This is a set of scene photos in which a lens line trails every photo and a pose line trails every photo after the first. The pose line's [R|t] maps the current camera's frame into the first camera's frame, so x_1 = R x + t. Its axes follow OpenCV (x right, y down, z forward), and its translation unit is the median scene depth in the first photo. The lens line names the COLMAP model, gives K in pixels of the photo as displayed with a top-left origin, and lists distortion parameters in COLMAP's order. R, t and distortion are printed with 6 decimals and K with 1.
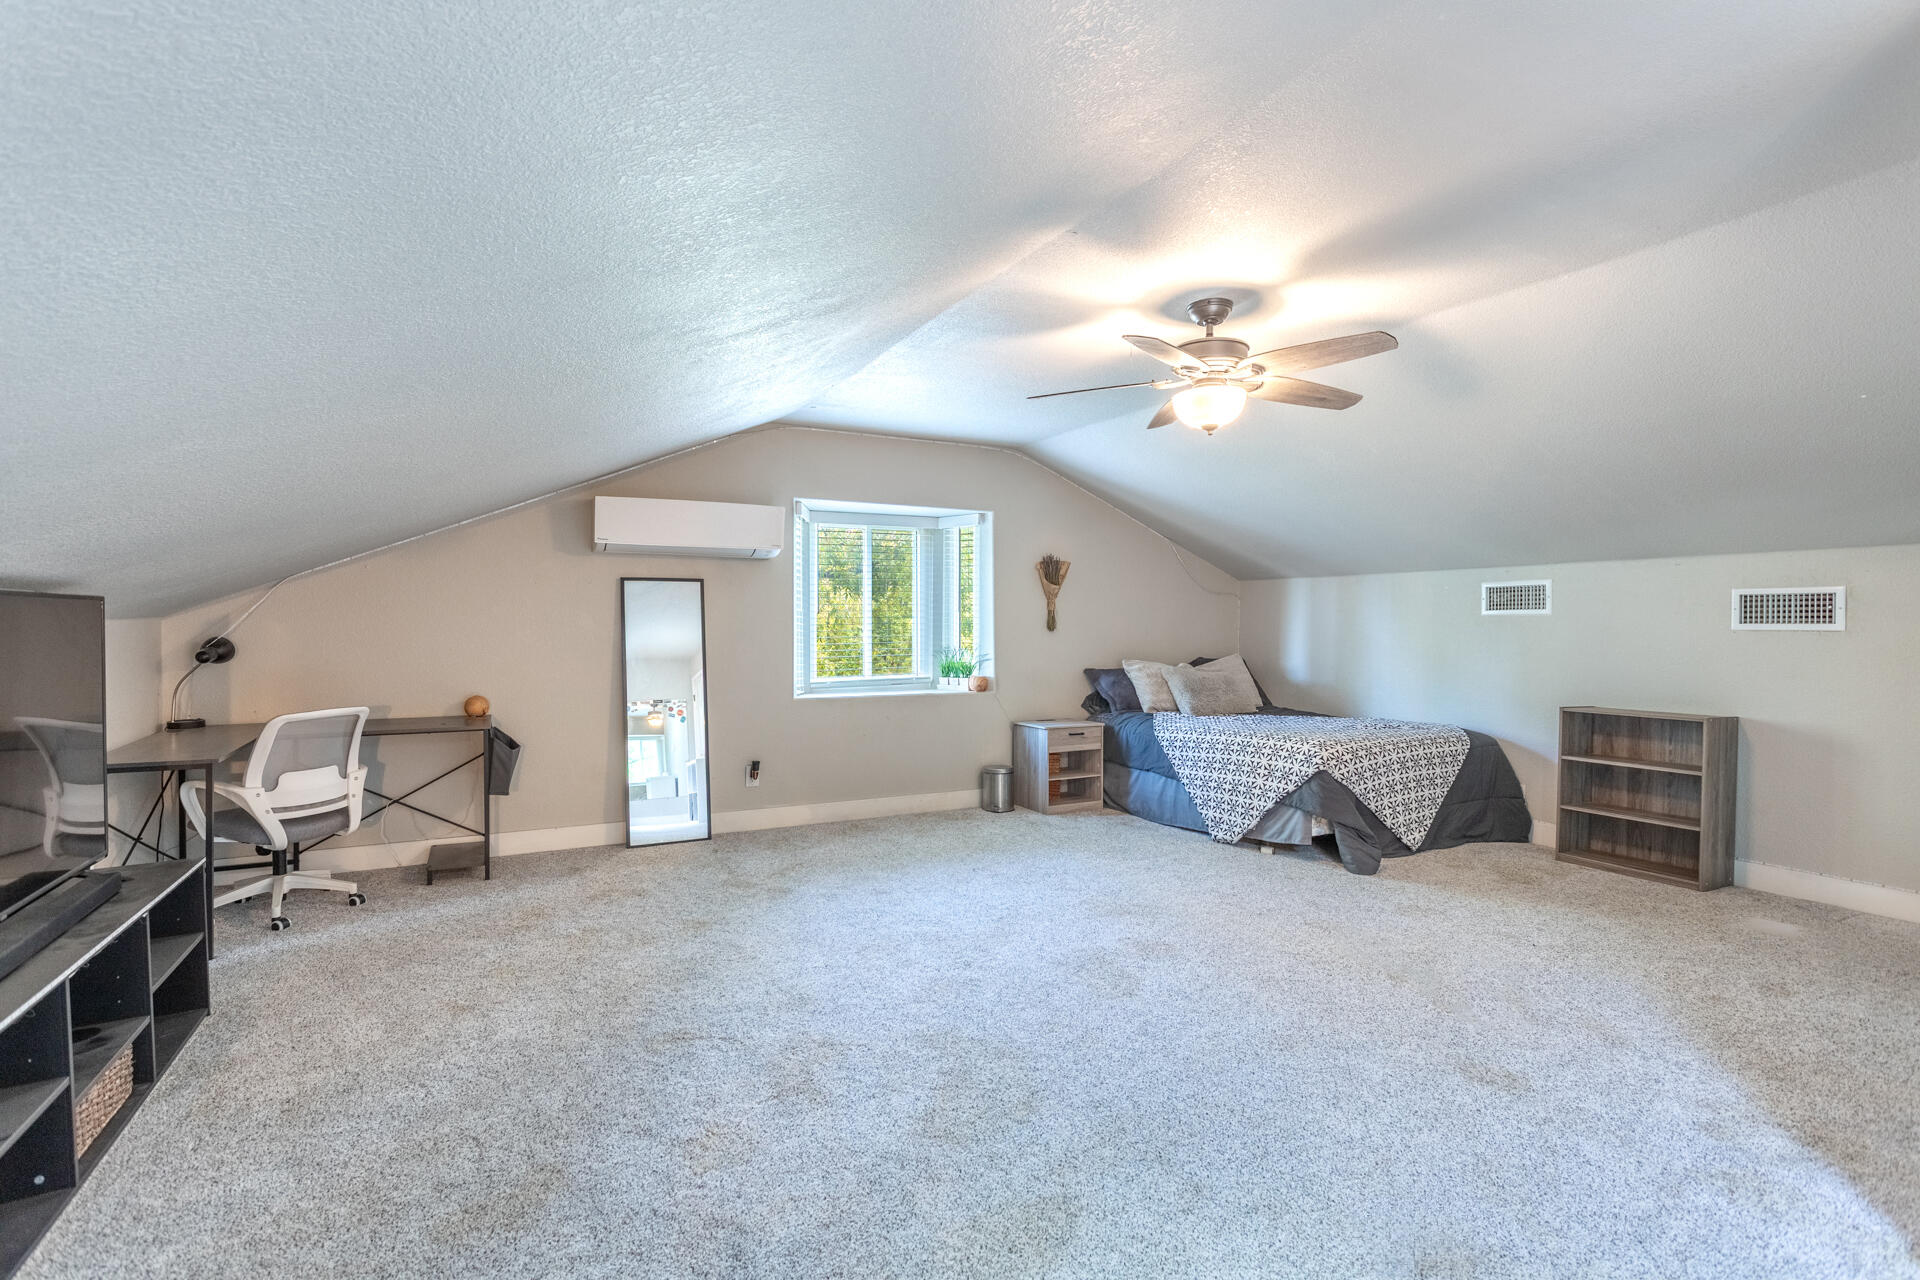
lens RADIAL K [[914.3, 0, 965.1], [0, 914.3, 625.5], [0, 0, 1]] dist [0.001708, 0.000372]
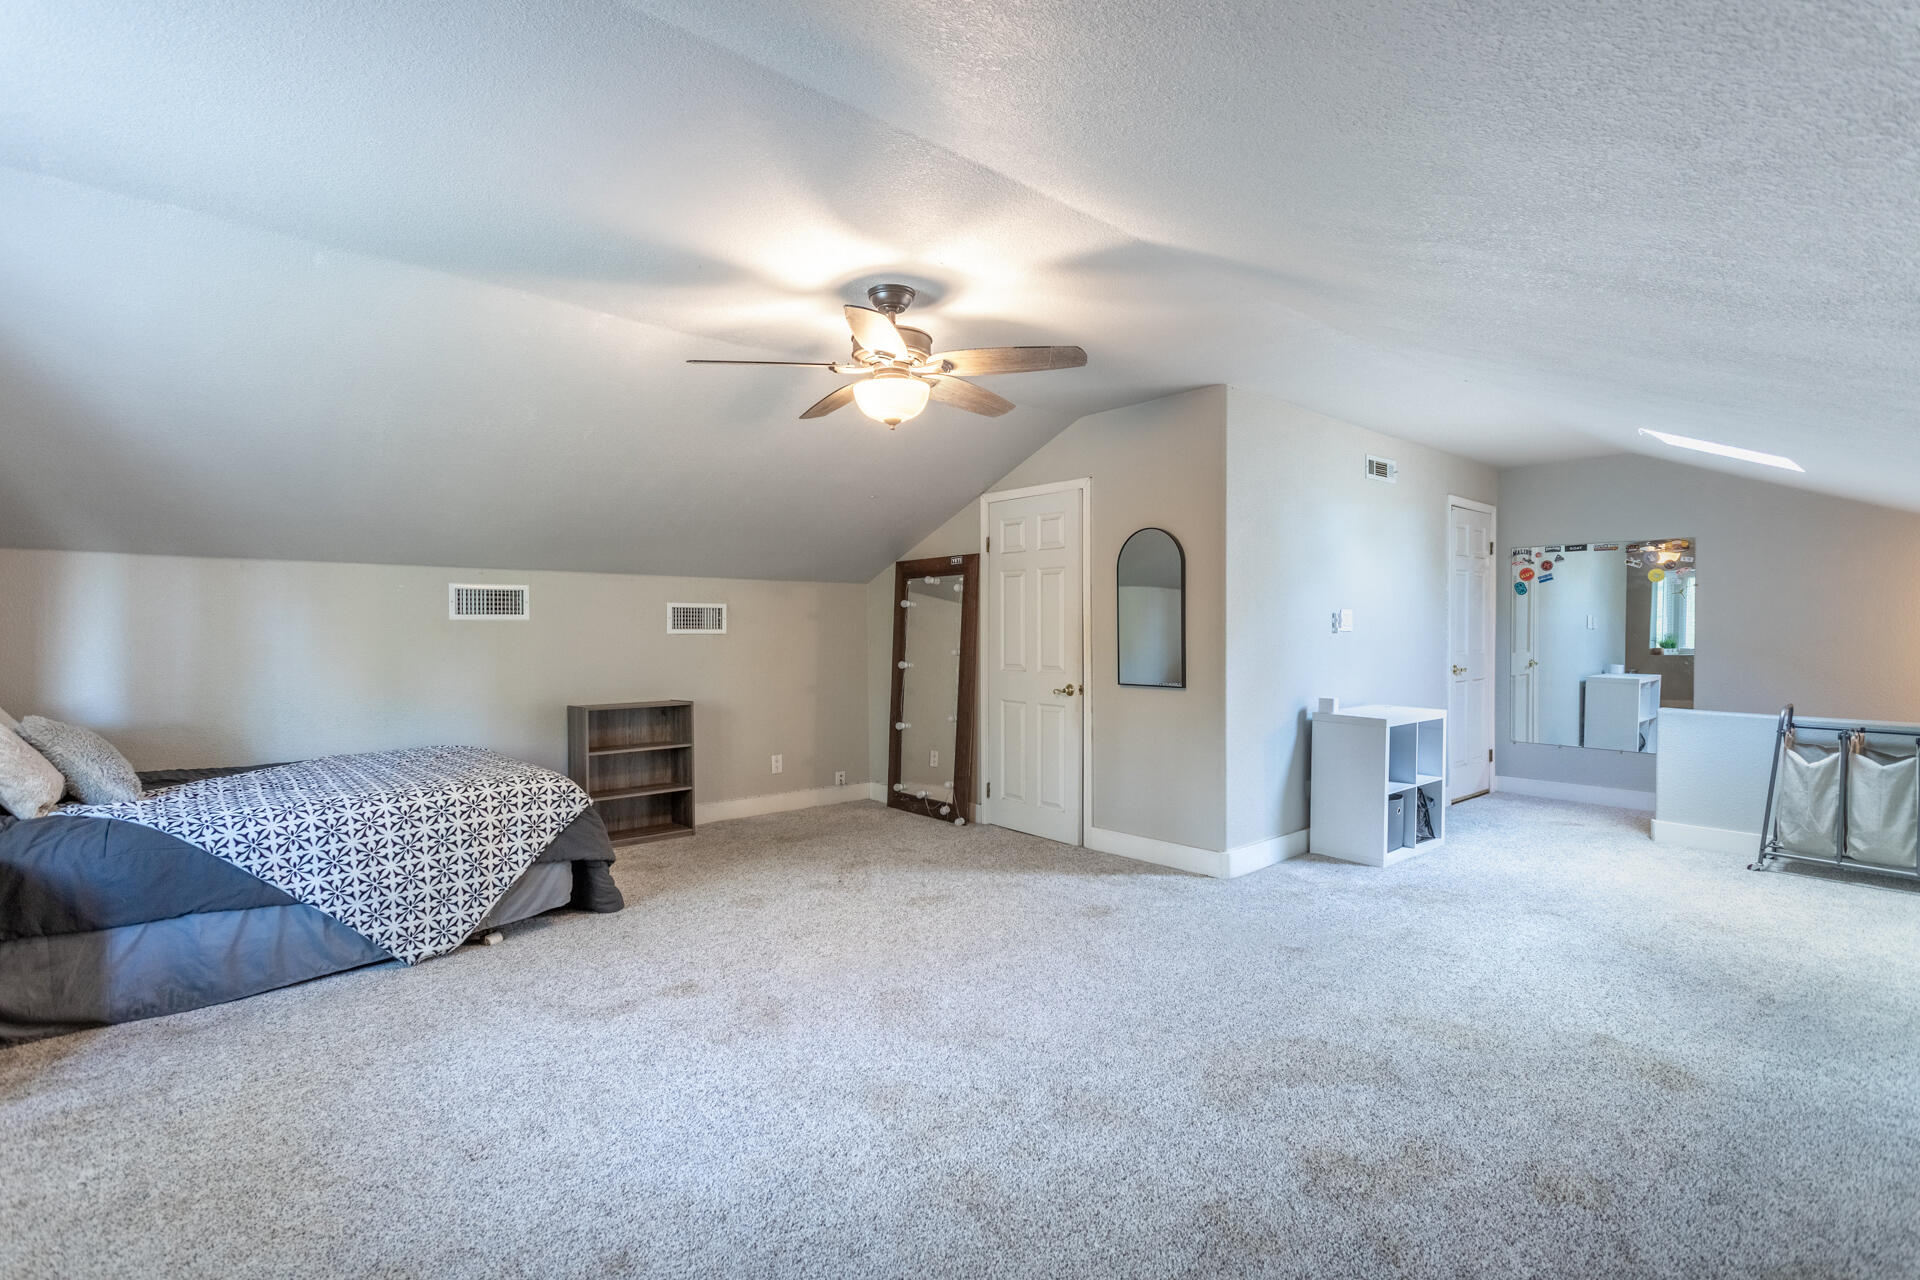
lens RADIAL K [[904.2, 0, 956.4], [0, 904.2, 631.5], [0, 0, 1]] dist [0.008474, 0.000463]
pose [[-0.226041, -0.002857, 0.974114, -0.465873], [0.001674, 0.999993, 0.003322, -0.001806], [-0.974116, 0.002382, -0.226035, 0.815489]]
